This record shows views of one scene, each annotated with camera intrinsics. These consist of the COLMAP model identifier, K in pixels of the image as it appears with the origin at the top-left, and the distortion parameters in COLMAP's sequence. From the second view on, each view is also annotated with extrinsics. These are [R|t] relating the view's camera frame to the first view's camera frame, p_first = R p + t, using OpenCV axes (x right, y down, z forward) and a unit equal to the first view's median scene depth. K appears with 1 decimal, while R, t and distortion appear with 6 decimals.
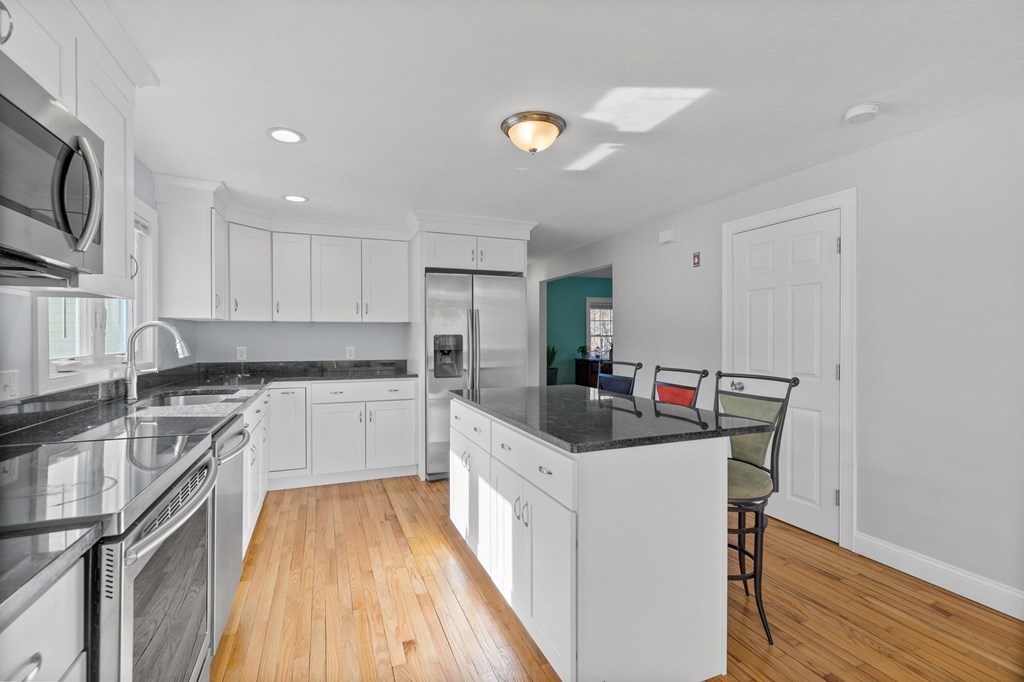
lens RADIAL K [[461.9, 0, 517.4], [0, 461.9, 338.8], [0, 0, 1]] dist [-0.007524, 0.002766]
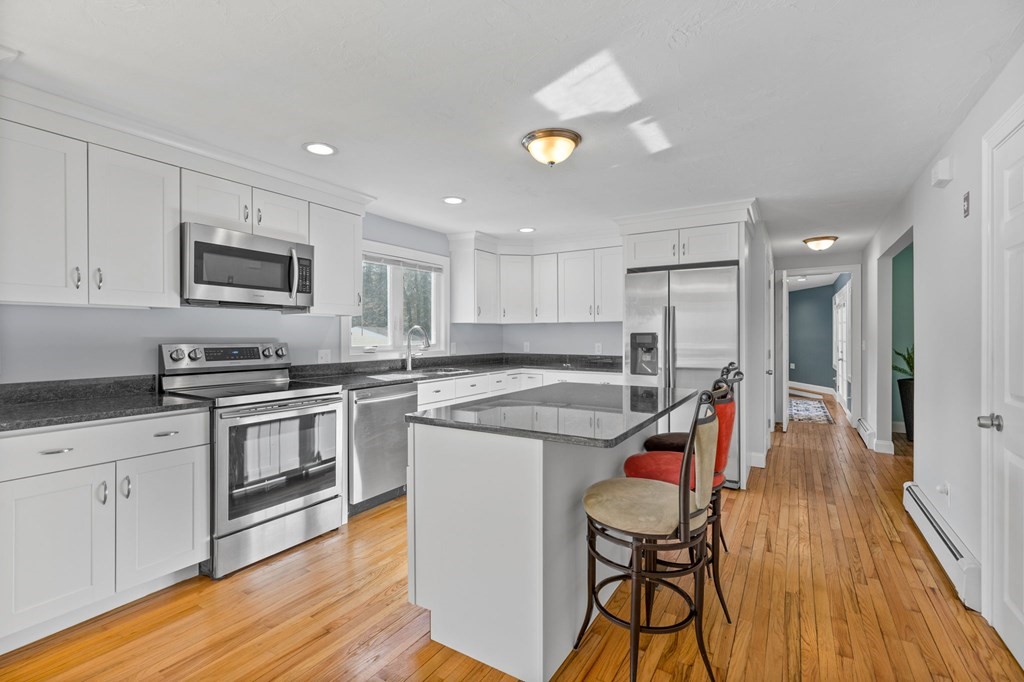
lens RADIAL K [[461.9, 0, 516.6], [0, 461.9, 337.3], [0, 0, 1]] dist [-0.007524, 0.002766]
pose [[0.582609, 0.004207, -0.812742, 0.509110], [-0.000982, 0.999990, 0.004473, -0.002918], [0.812752, -0.001807, 0.582607, 0.177992]]
